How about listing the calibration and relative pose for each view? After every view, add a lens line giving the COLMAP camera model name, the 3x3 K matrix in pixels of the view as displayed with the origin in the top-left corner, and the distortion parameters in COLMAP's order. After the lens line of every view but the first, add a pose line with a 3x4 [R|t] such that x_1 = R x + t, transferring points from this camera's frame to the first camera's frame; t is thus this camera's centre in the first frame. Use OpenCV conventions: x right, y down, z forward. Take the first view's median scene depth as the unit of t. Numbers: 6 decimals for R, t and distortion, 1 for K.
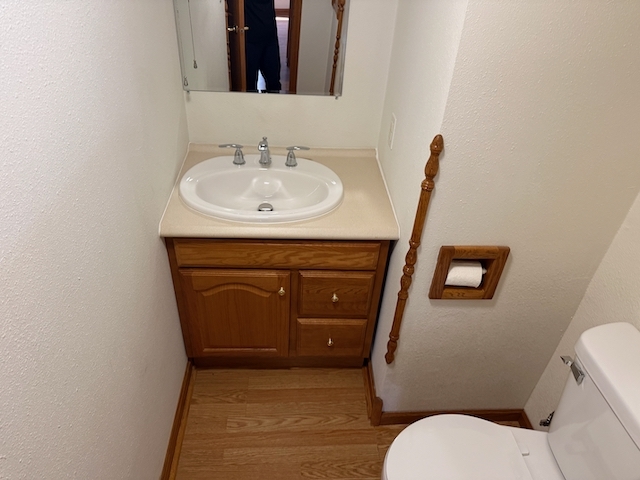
lens RADIAL K [[460.3, 0, 320.0], [0, 460.3, 240.0], [0, 0, 1]] dist [0.082298, -0.131350]
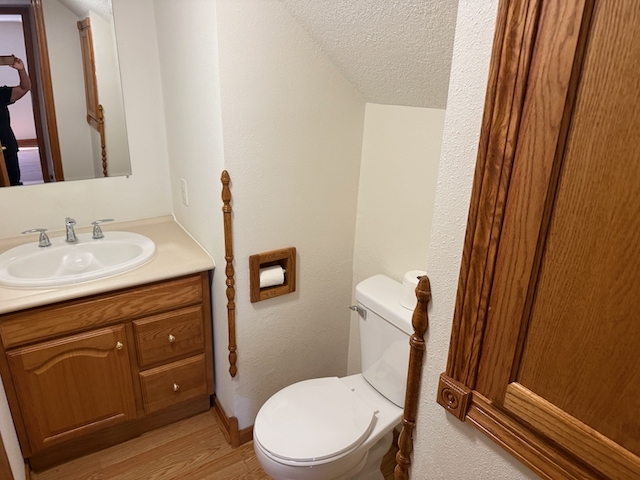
lens RADIAL K [[460.3, 0, 320.0], [0, 460.3, 240.0], [0, 0, 1]] dist [0.082298, -0.131350]
pose [[0.867595, -0.206893, 0.452189, -0.118688], [0.306743, 0.938386, -0.159189, 0.198567], [-0.391393, 0.276817, 0.877601, -0.193919]]
